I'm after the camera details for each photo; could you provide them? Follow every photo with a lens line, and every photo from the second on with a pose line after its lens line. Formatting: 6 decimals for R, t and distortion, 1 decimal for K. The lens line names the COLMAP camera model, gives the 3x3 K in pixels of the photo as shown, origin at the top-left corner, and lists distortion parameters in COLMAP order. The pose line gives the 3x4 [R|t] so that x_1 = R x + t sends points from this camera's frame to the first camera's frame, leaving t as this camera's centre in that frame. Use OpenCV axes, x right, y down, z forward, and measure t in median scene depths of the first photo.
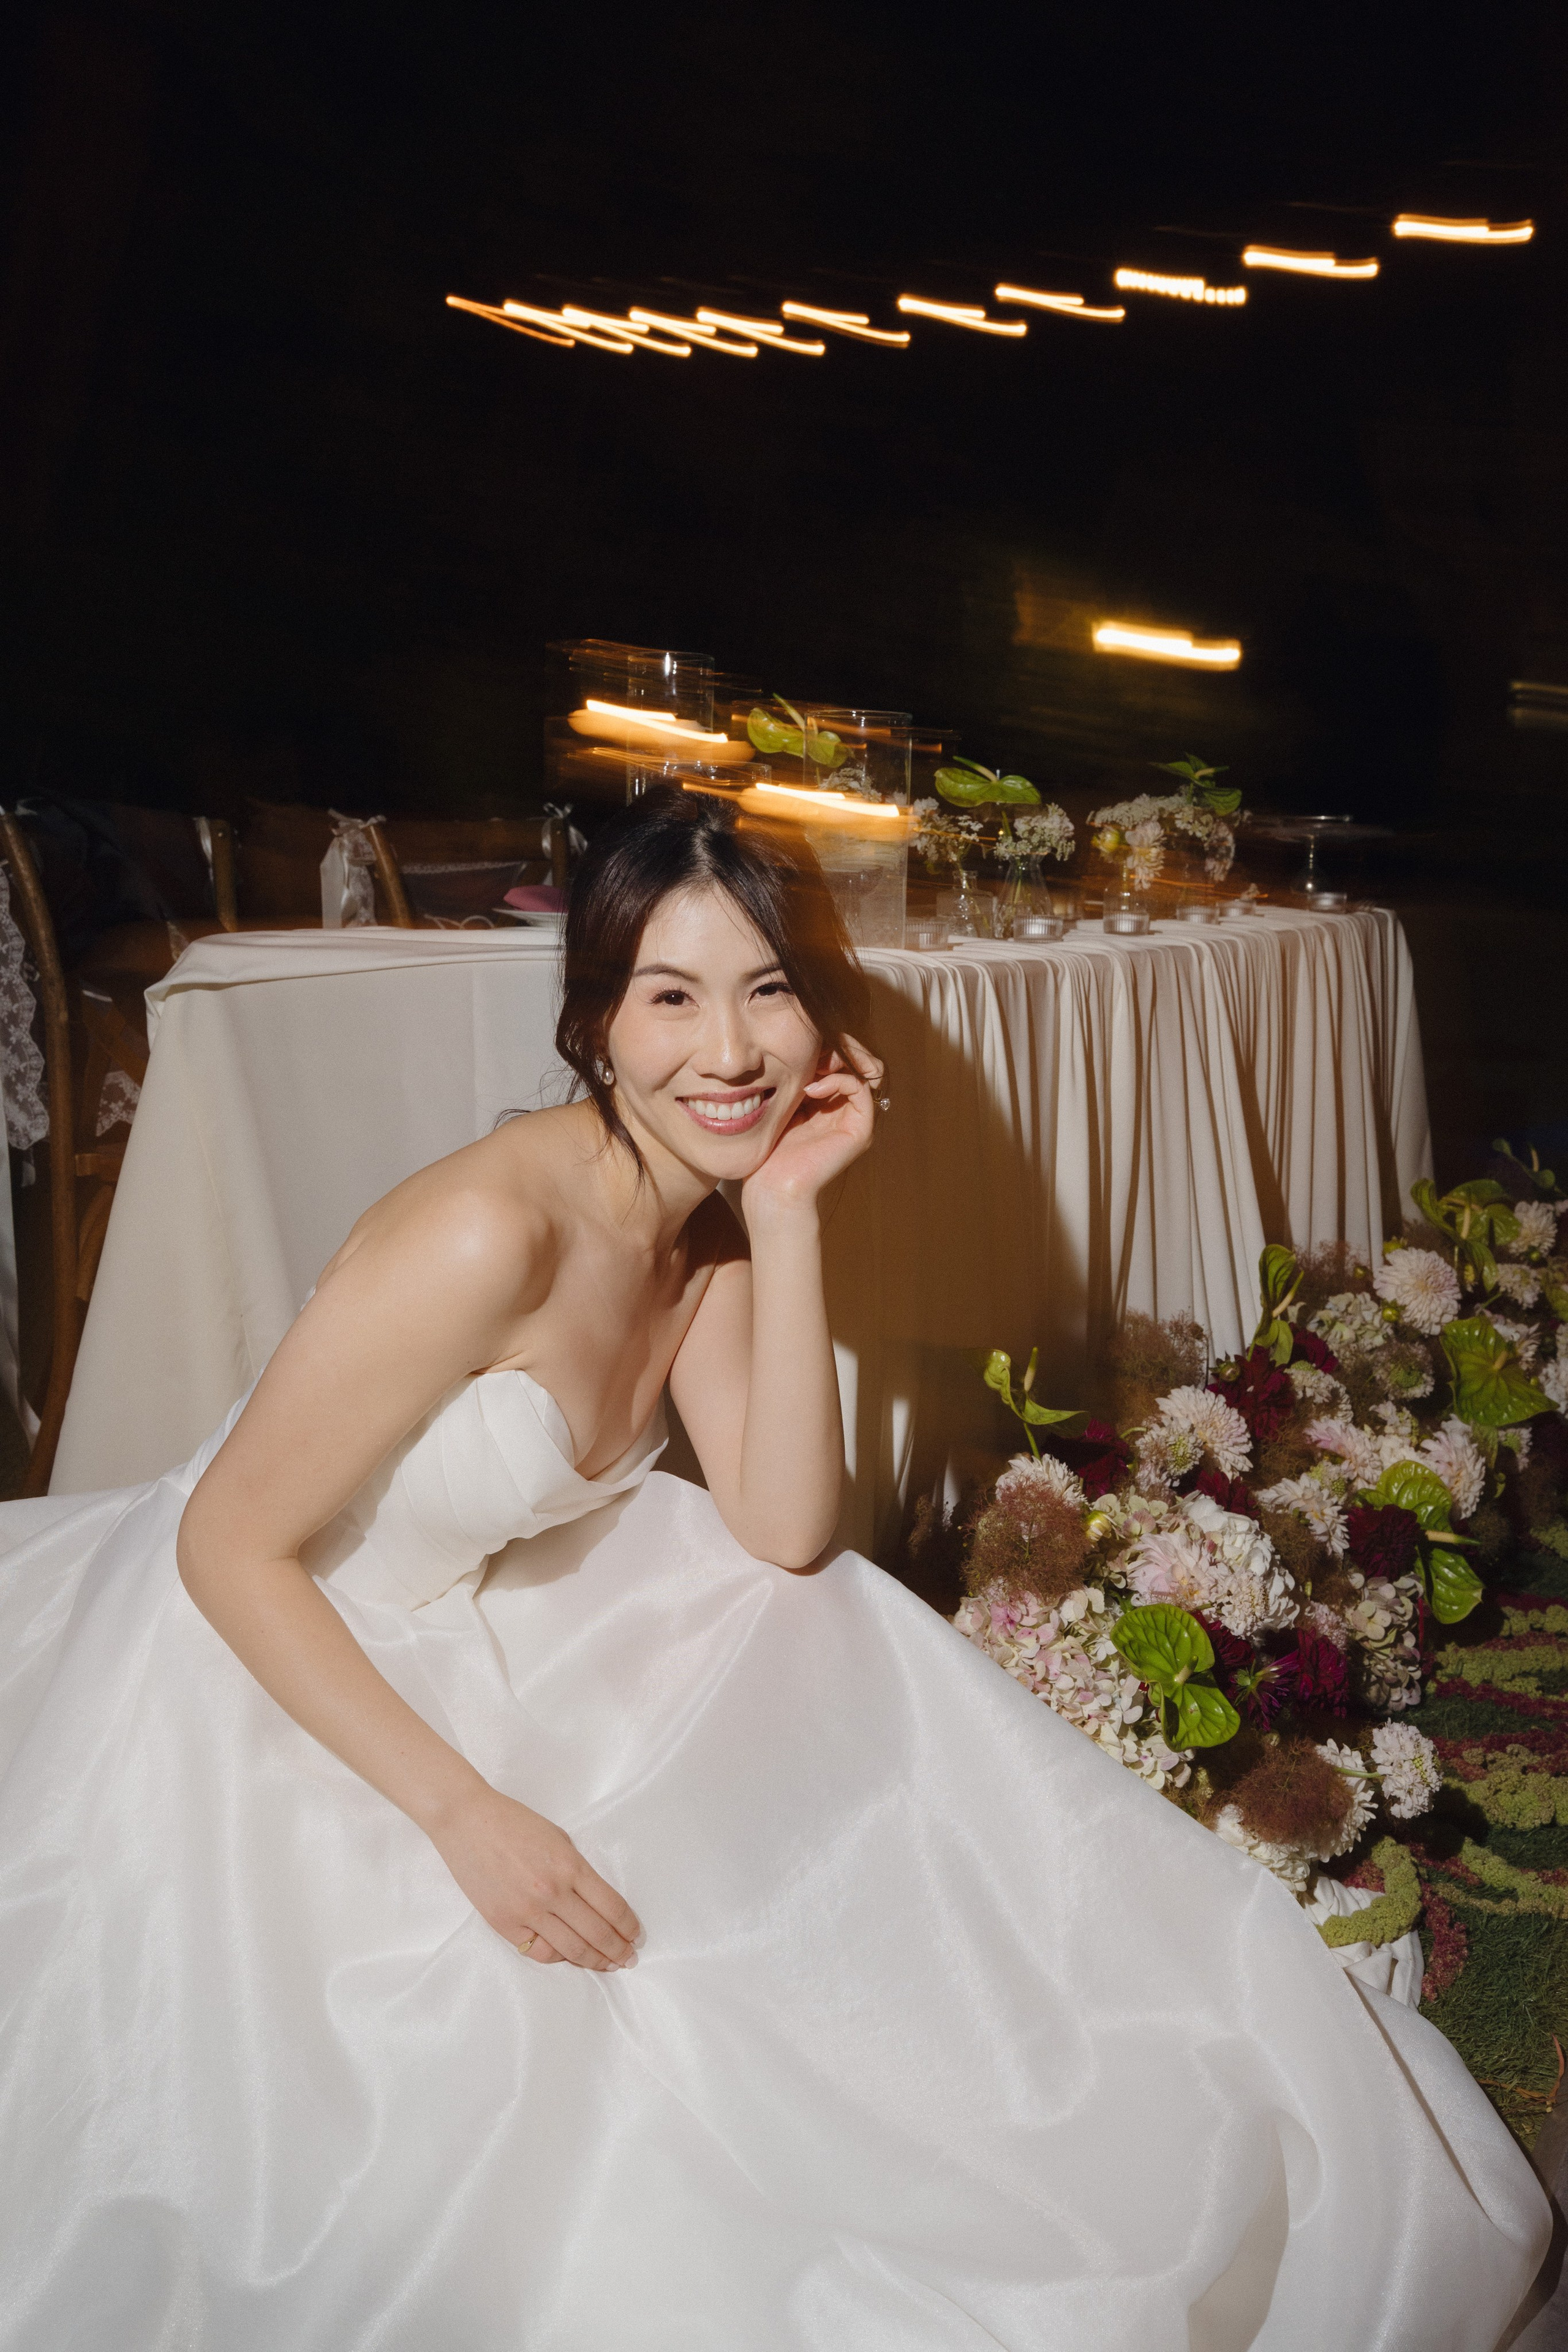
lens RADIAL K [[2544.0, 0, 784.0], [0, 2544.0, 1176.0], [0, 0, 1]] dist [-0.029248, 0.004089]
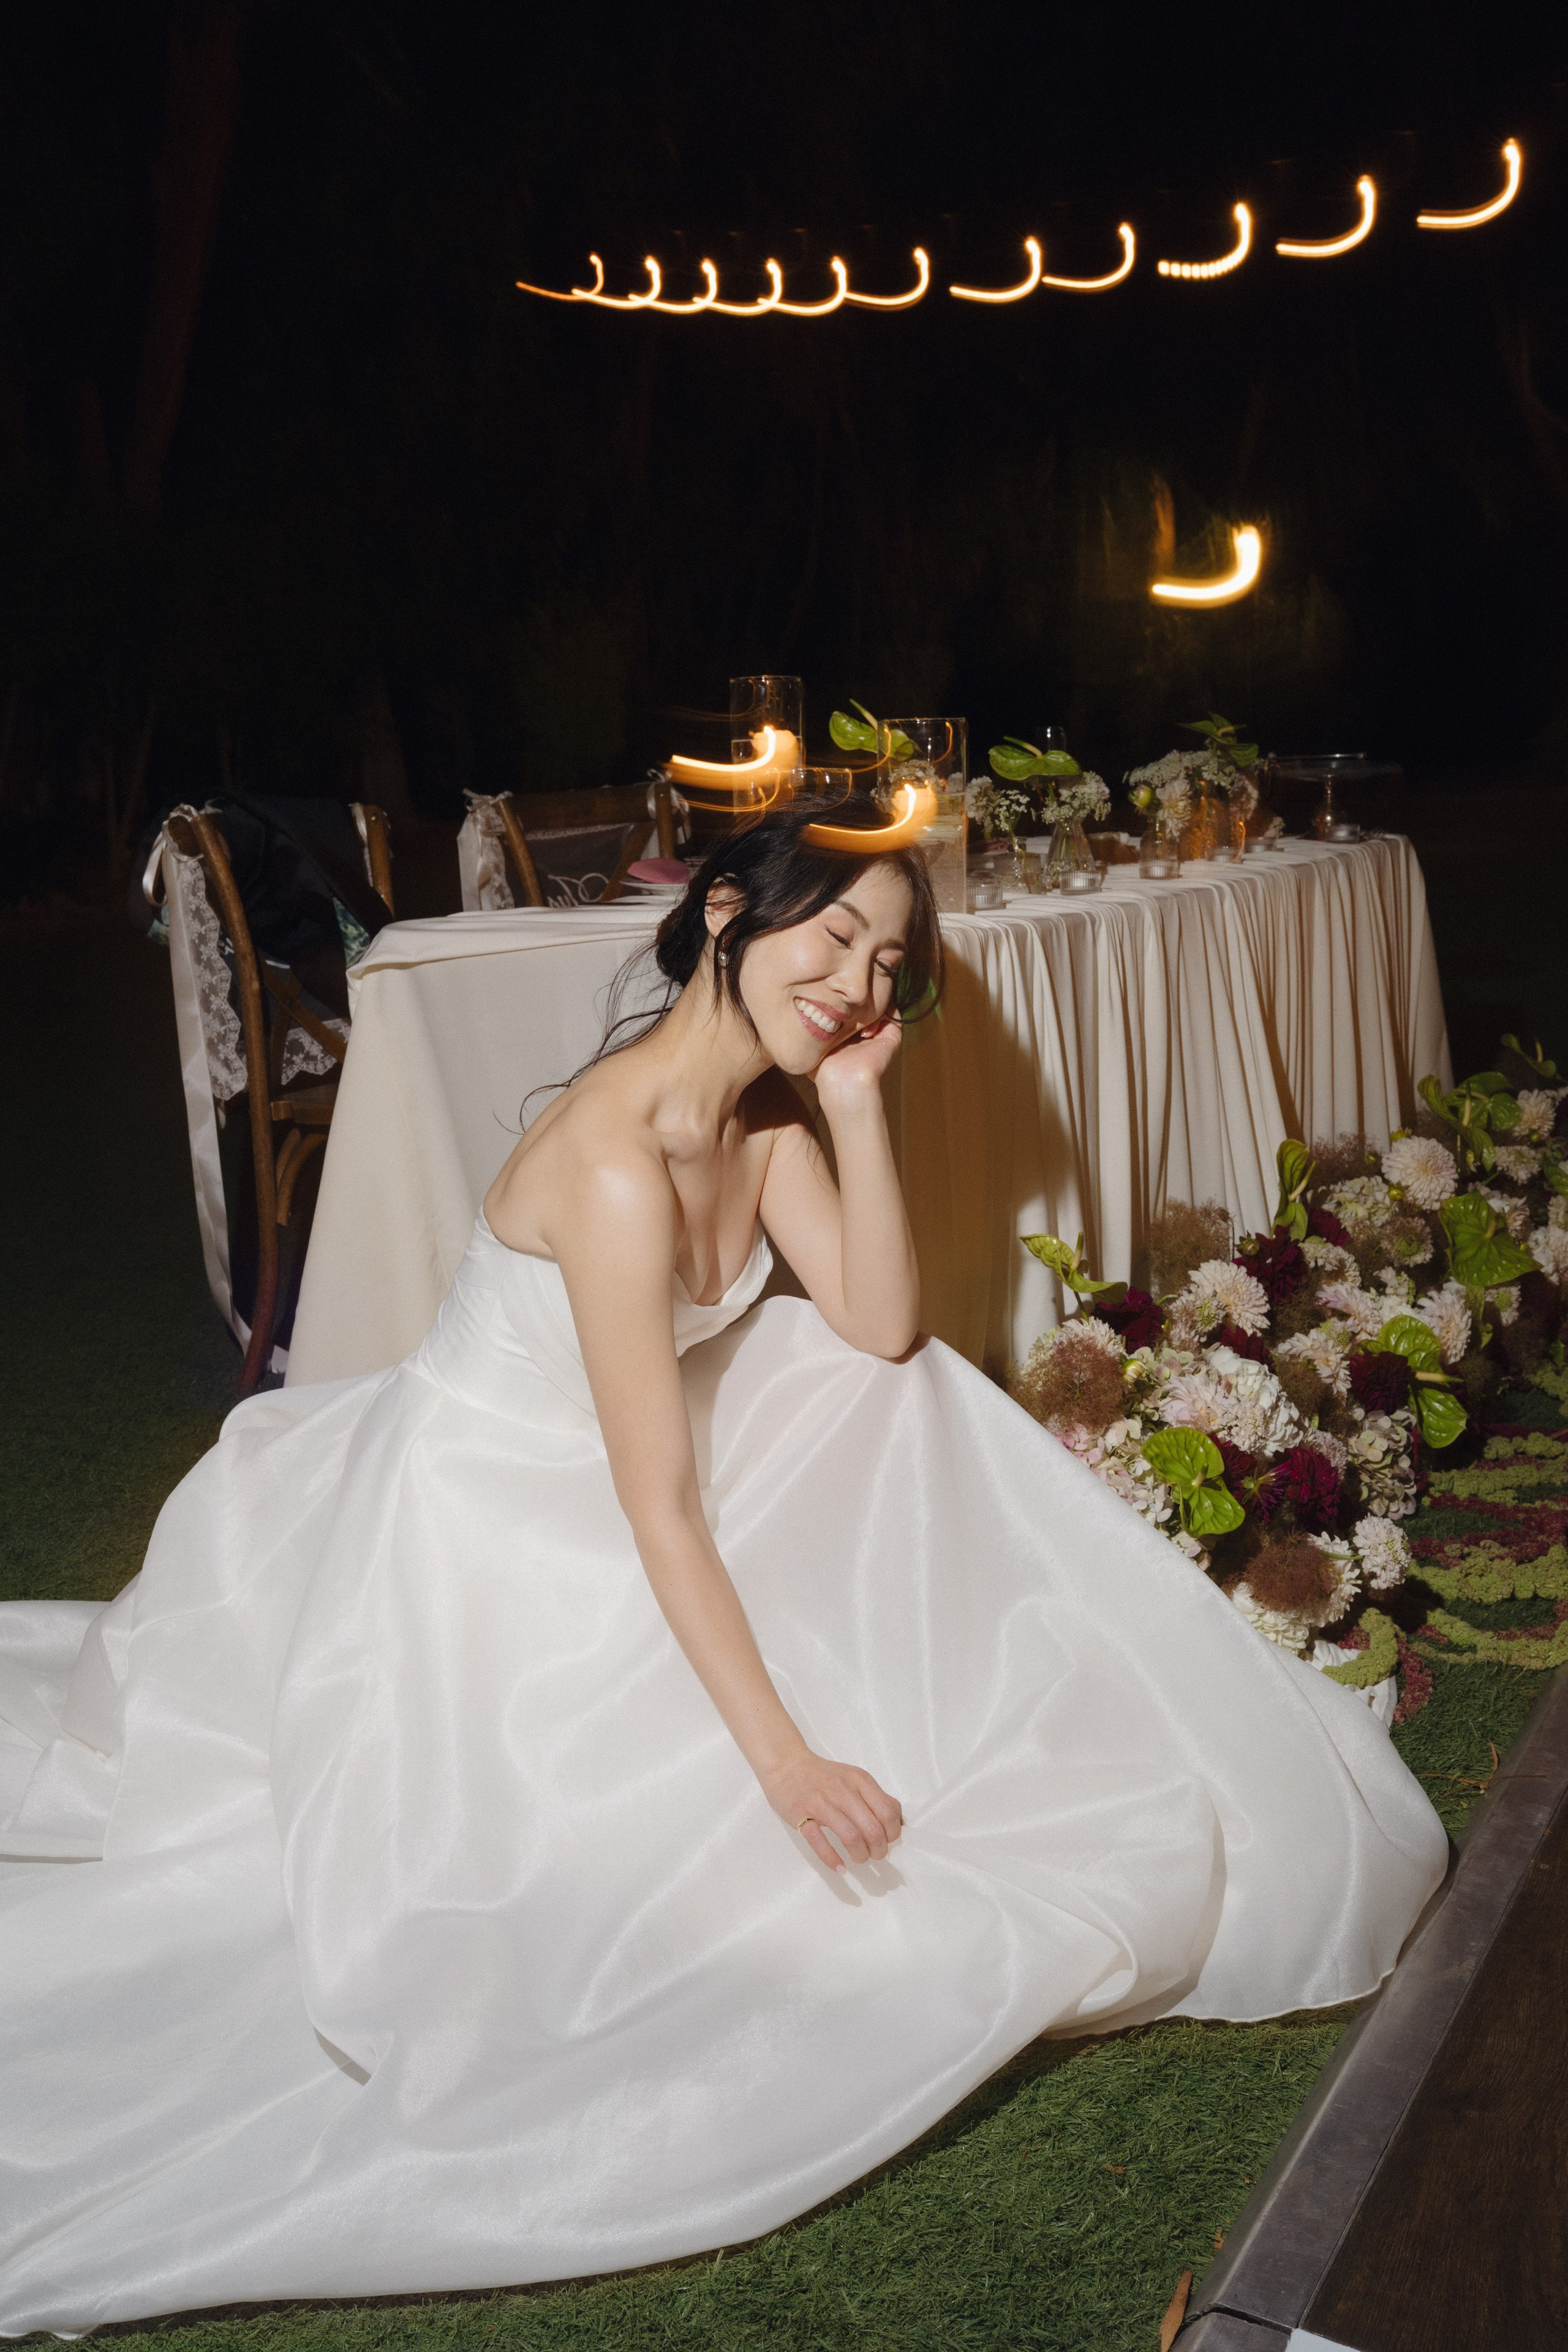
lens RADIAL K [[2544.0, 0, 784.0], [0, 2544.0, 1176.0], [0, 0, 1]] dist [-0.029248, 0.004089]
pose [[0.998537, -0.039593, -0.036822, 0.000076], [0.040963, 0.998467, 0.037228, -0.010234], [0.035291, -0.038682, 0.998628, -0.202515]]
